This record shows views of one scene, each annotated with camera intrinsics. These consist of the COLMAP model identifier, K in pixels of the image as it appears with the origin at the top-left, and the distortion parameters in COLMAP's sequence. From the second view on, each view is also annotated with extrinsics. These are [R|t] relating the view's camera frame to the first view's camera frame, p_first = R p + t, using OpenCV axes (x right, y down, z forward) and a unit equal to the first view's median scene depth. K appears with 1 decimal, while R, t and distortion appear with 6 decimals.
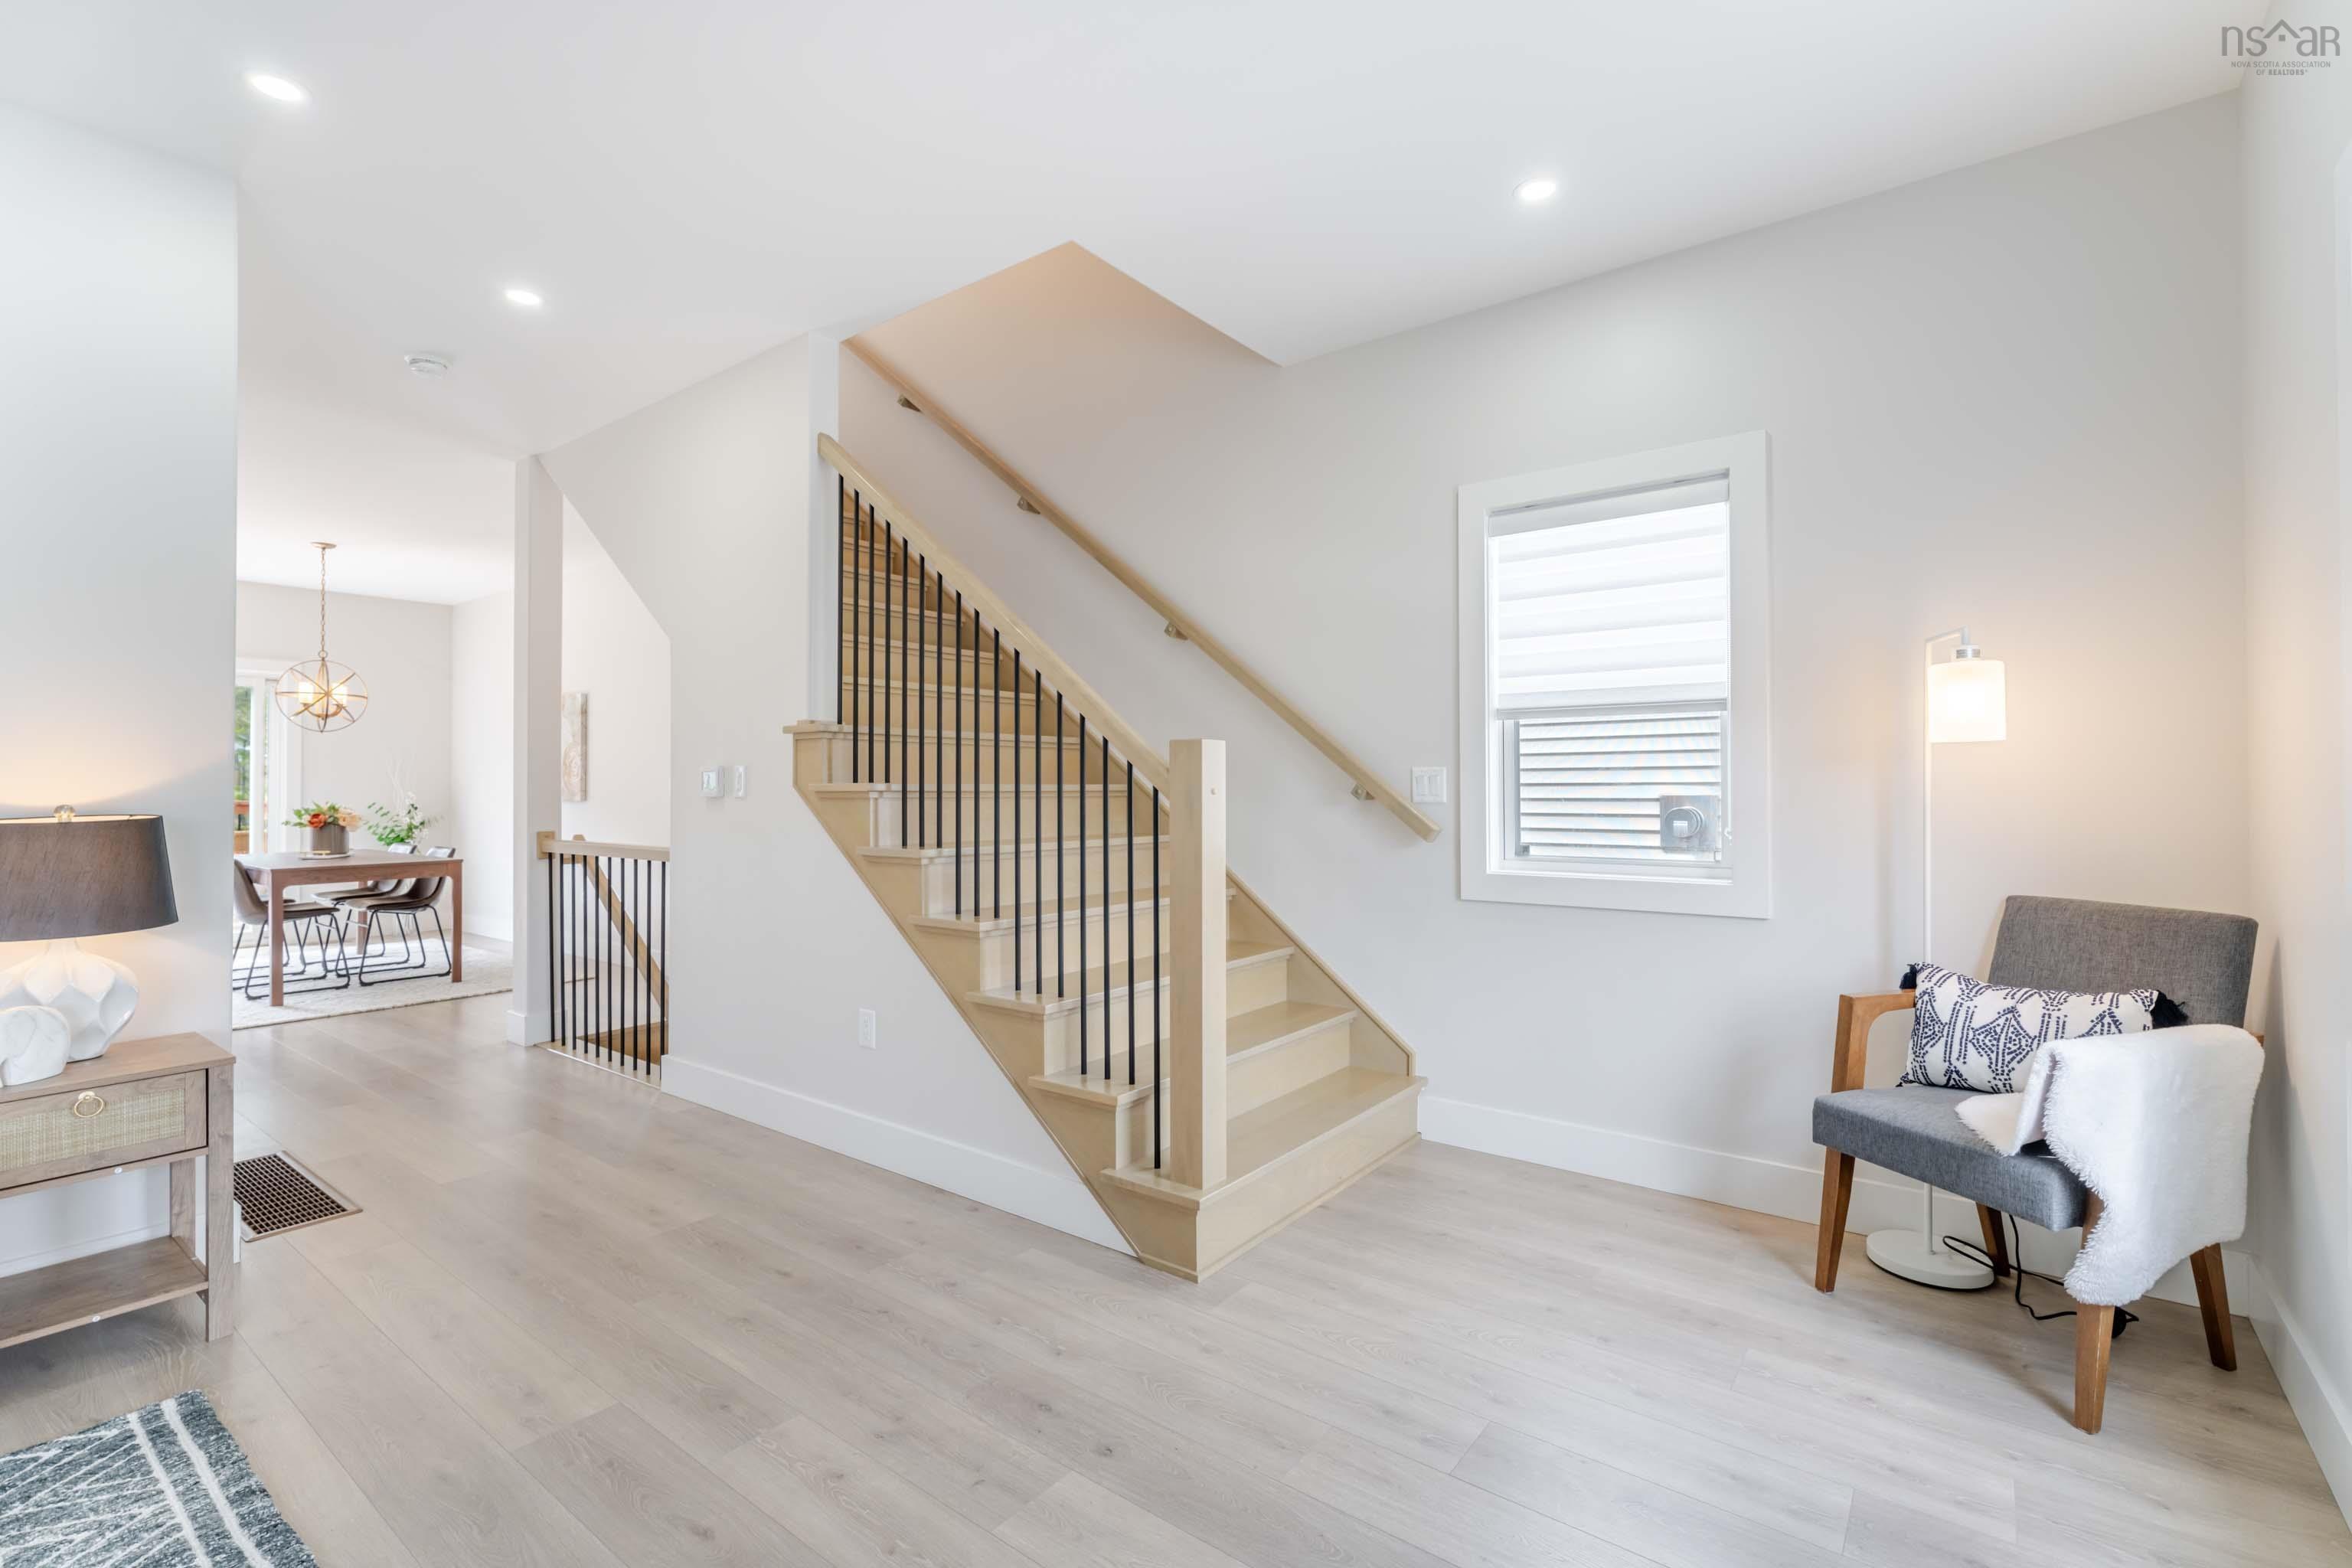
lens RADIAL K [[1062.5, 0, 1176.0], [0, 1062.5, 784.0], [0, 0, 1]] dist [-0.002396, 0.000022]
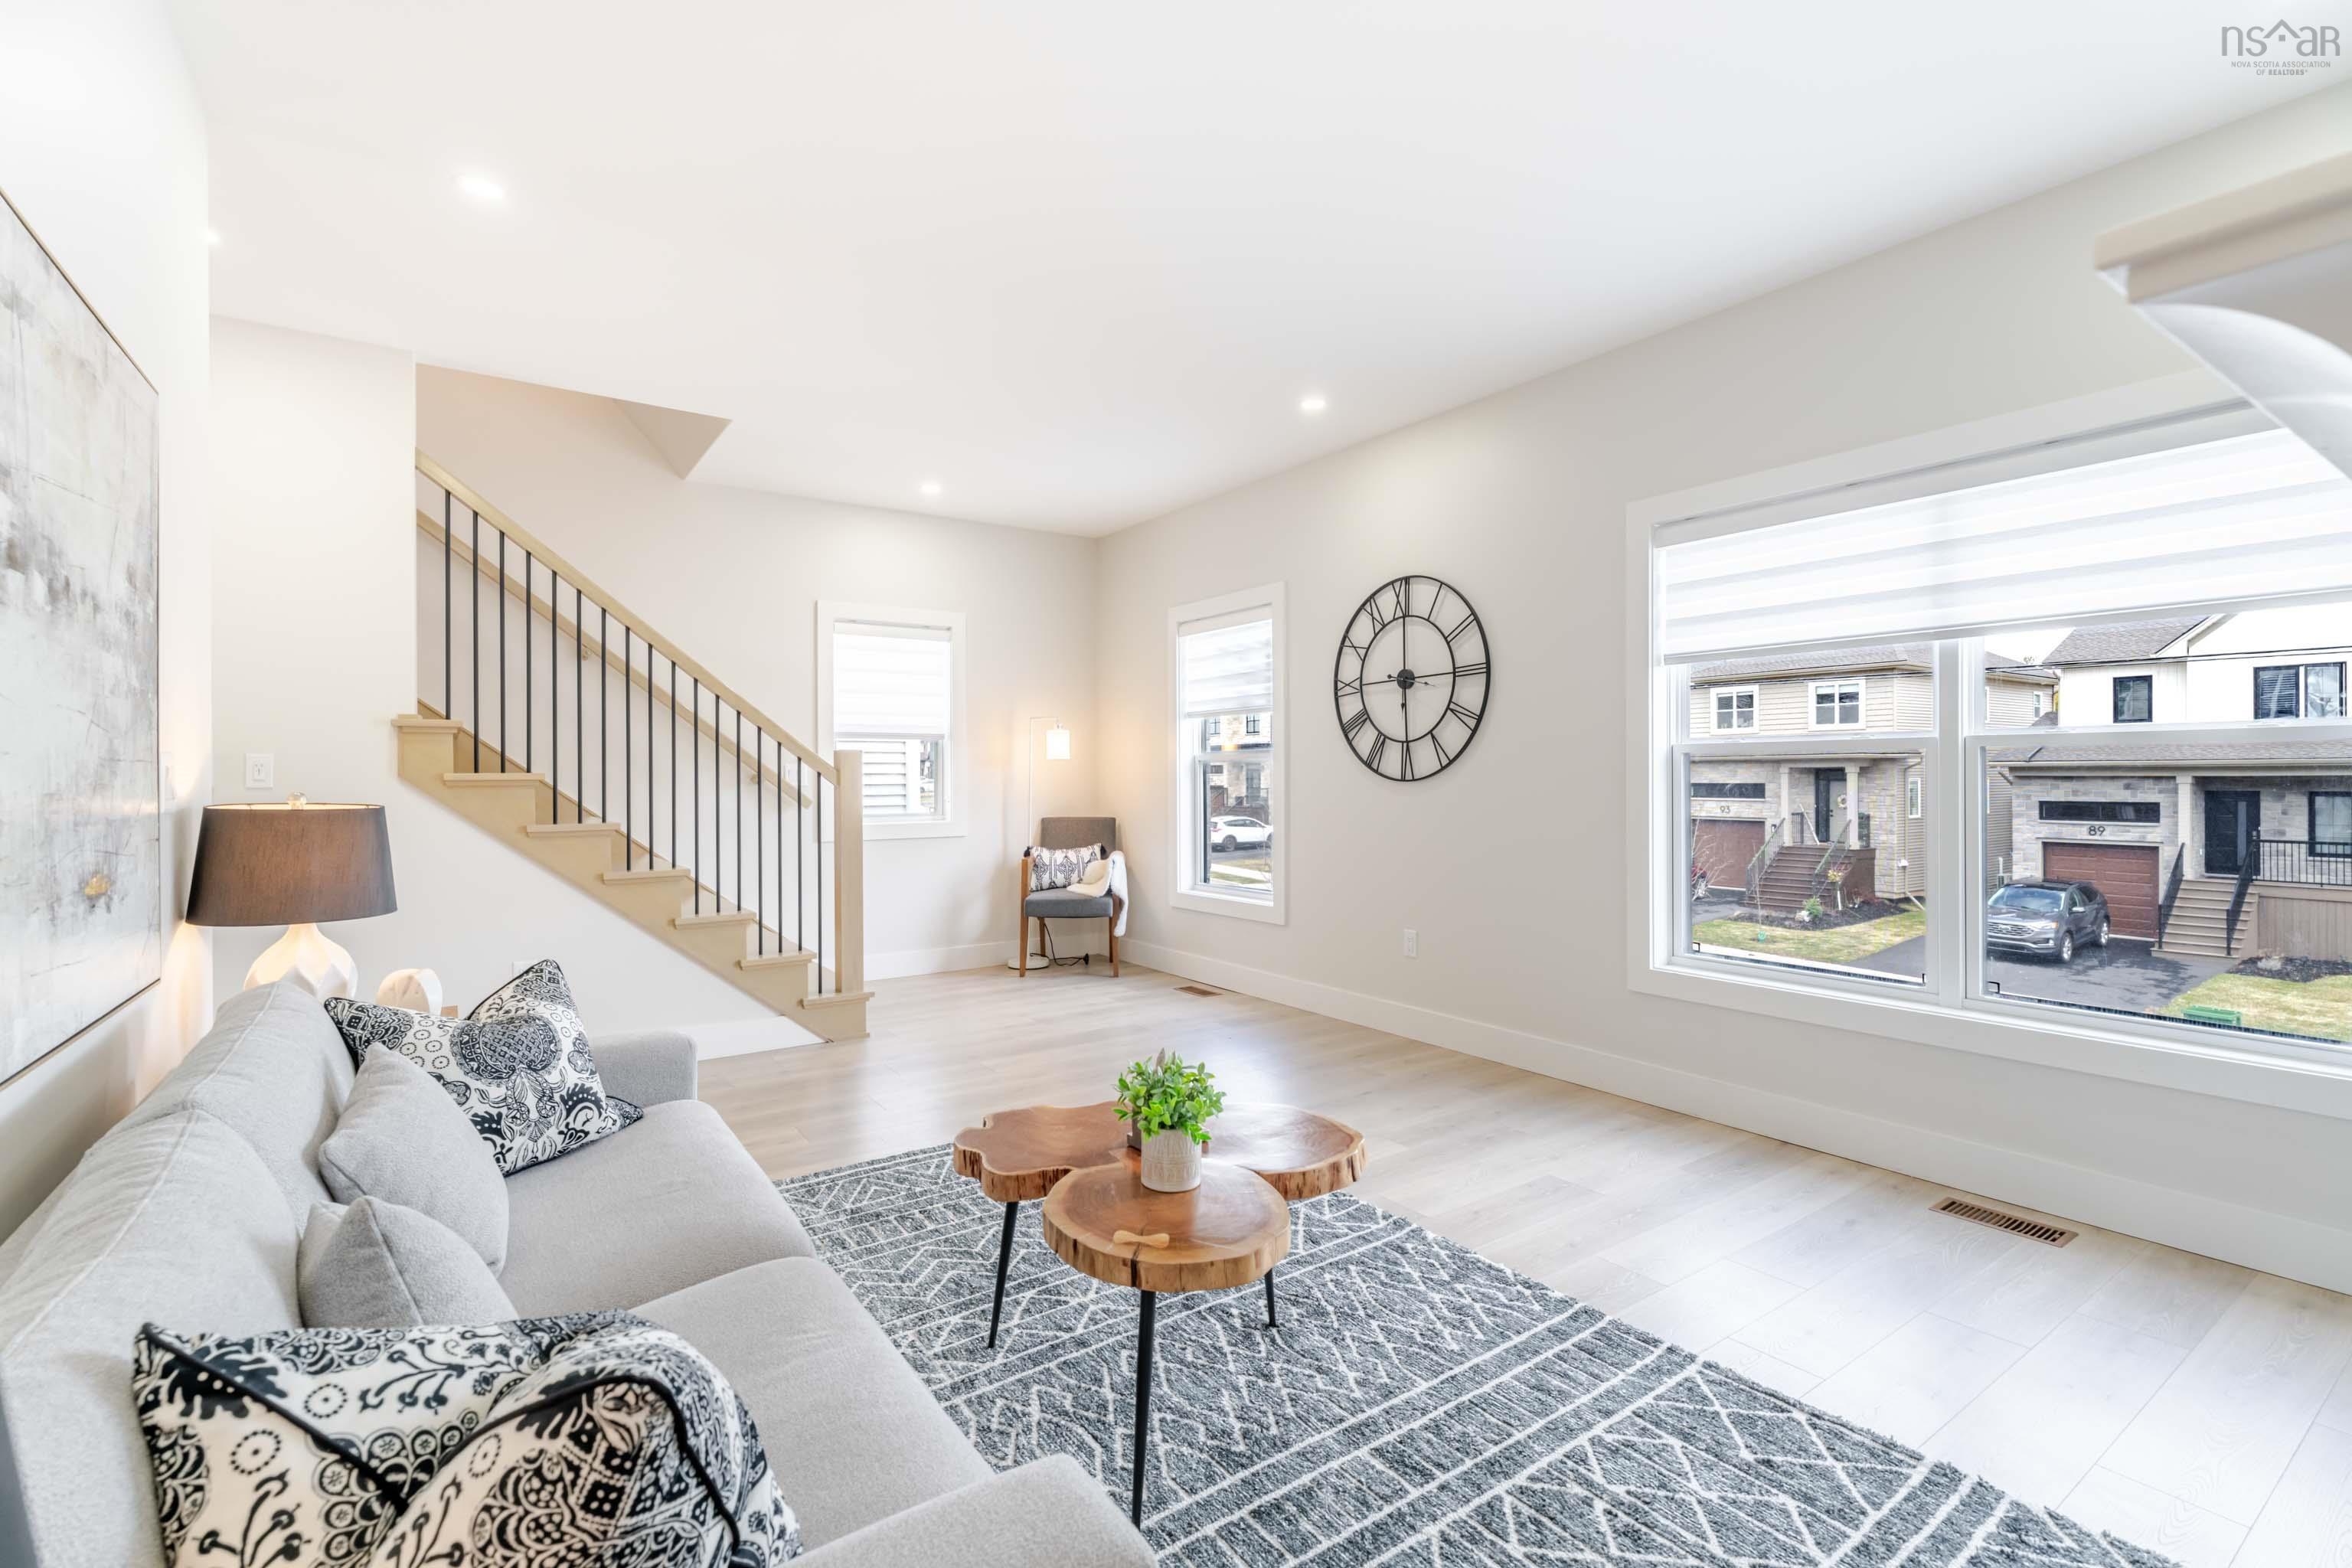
lens RADIAL K [[1049.7, 0, 1176.0], [0, 1049.7, 784.0], [0, 0, 1]] dist [0.002013, -0.003342]
pose [[0.308857, -0.007610, 0.951078, -1.368495], [0.002339, 0.999971, 0.007242, 0.004786], [-0.951106, -0.000012, 0.308866, -0.084075]]
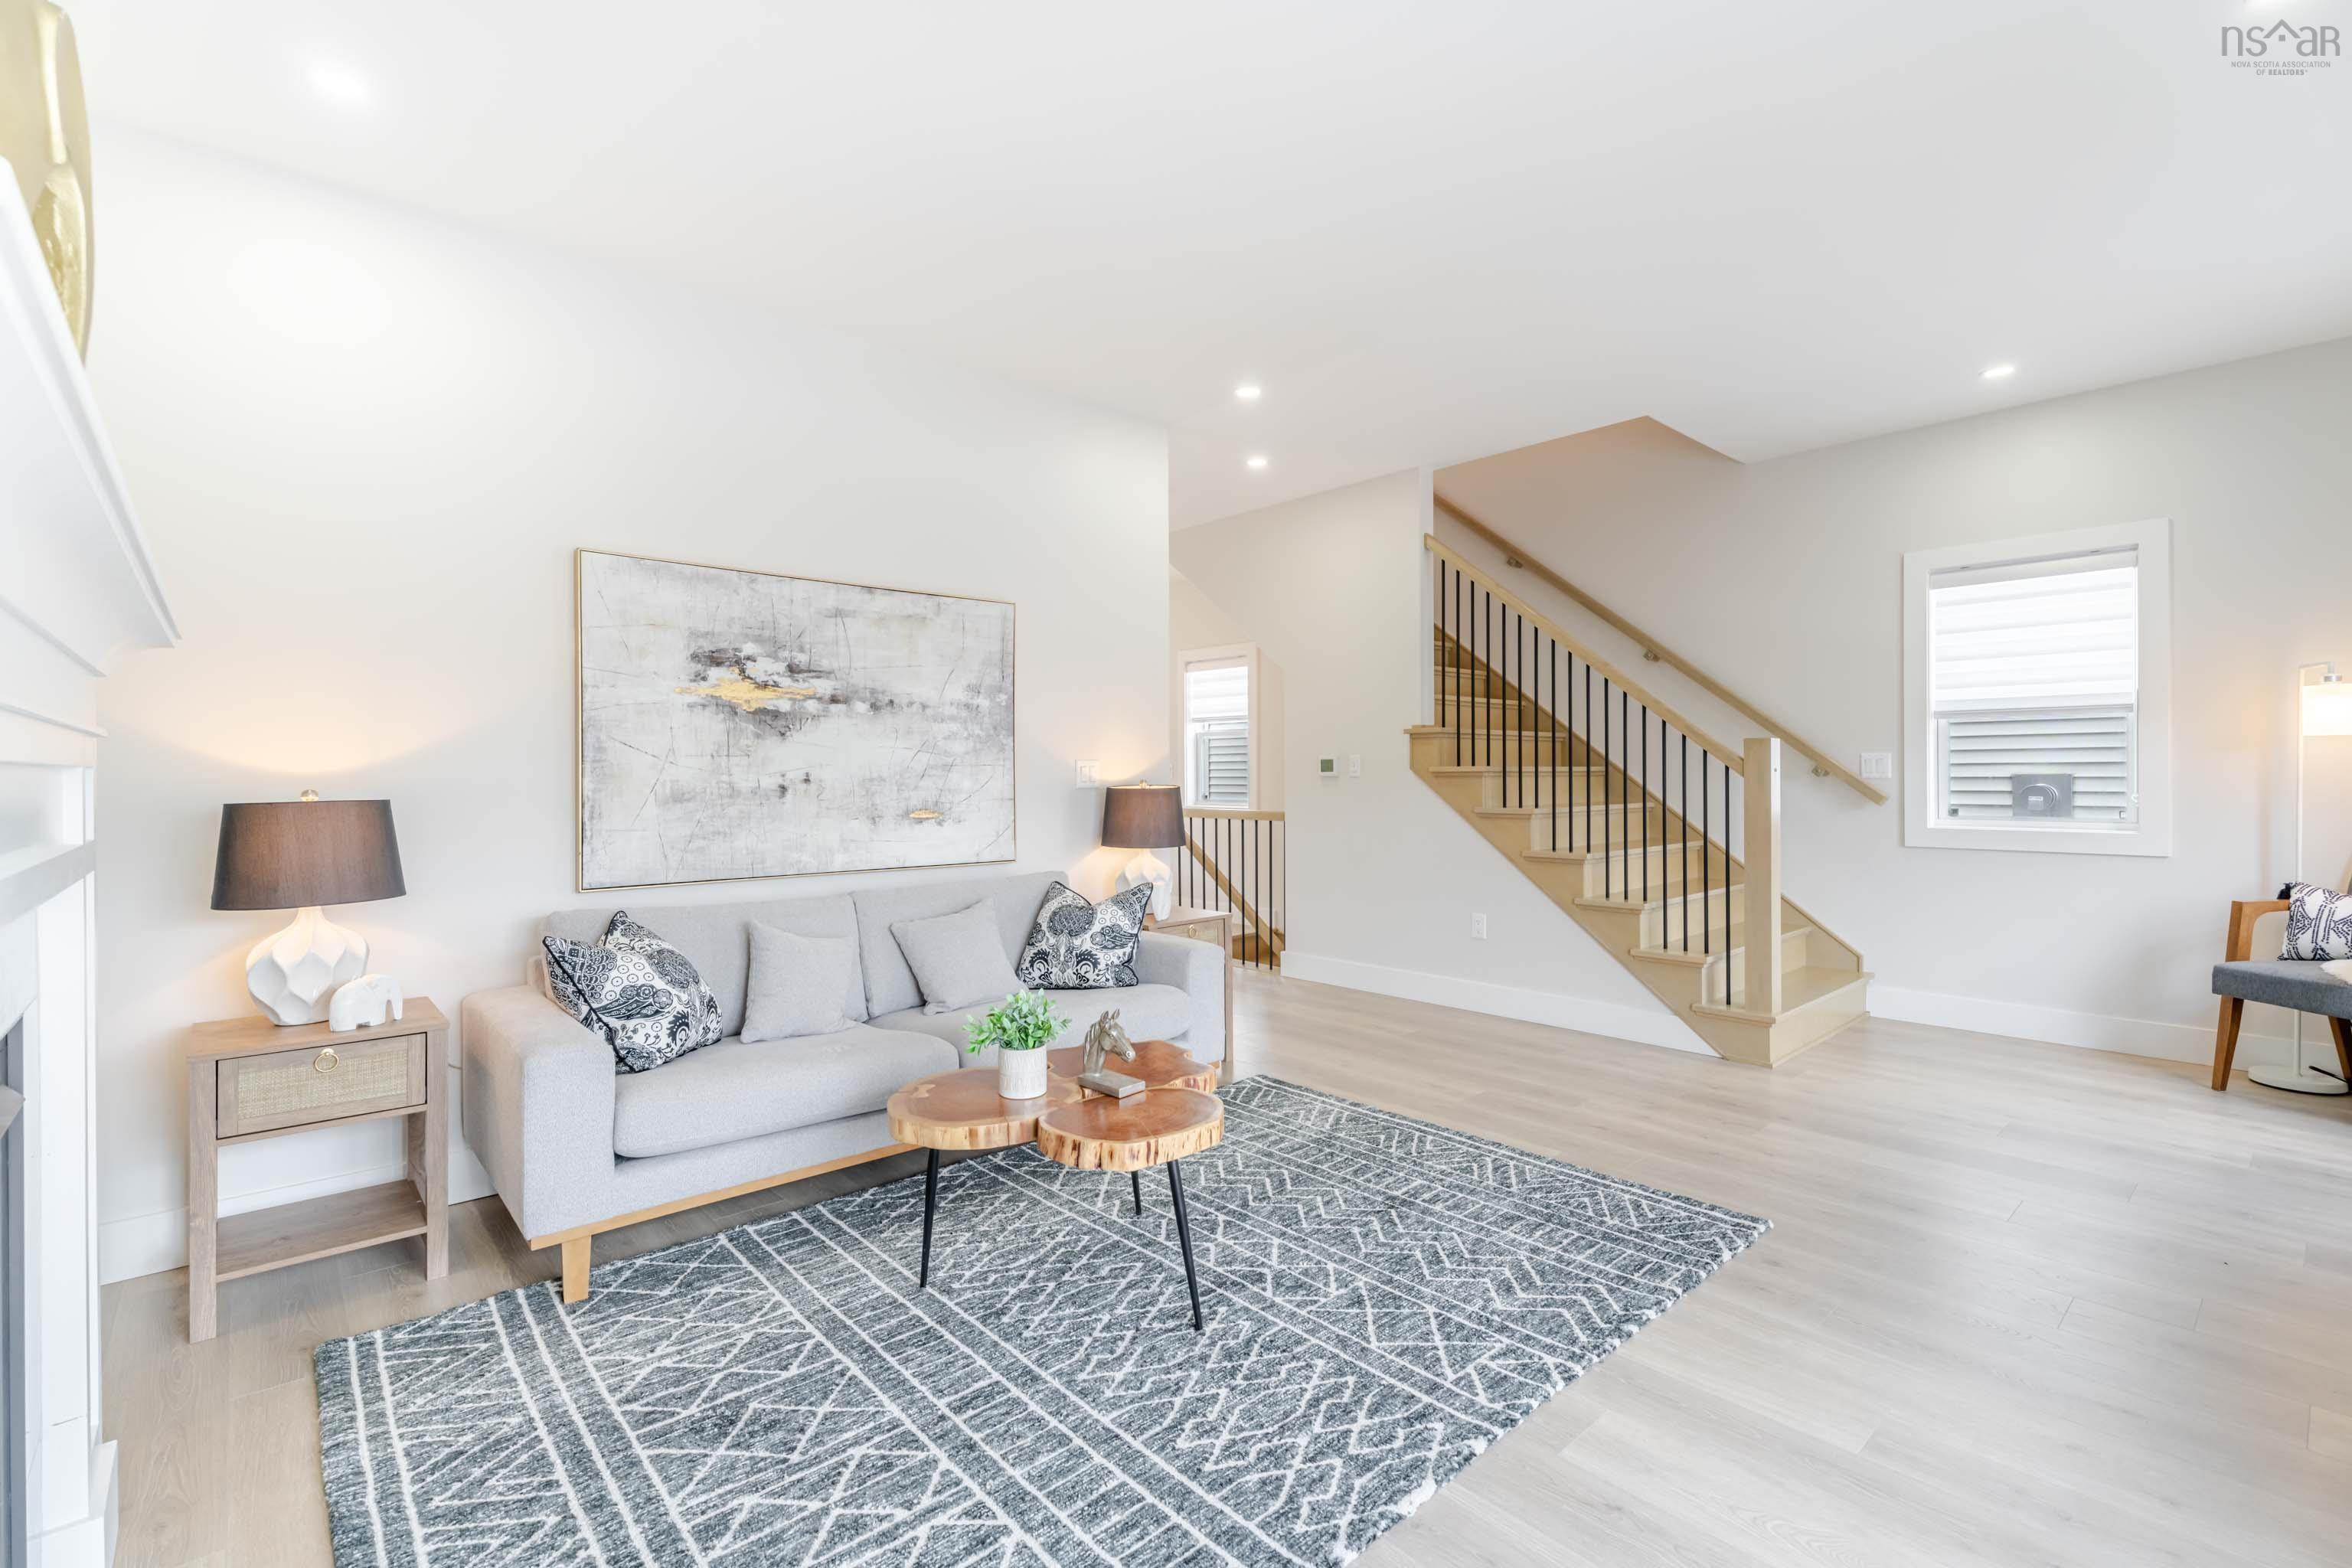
lens RADIAL K [[1049.7, 0, 1176.0], [0, 1049.7, 784.0], [0, 0, 1]] dist [0.002013, -0.003342]
pose [[0.980715, -0.002505, -0.195427, -0.484454], [0.005457, 0.999879, 0.014567, 0.000181], [0.195367, -0.015353, 0.980610, -0.658350]]
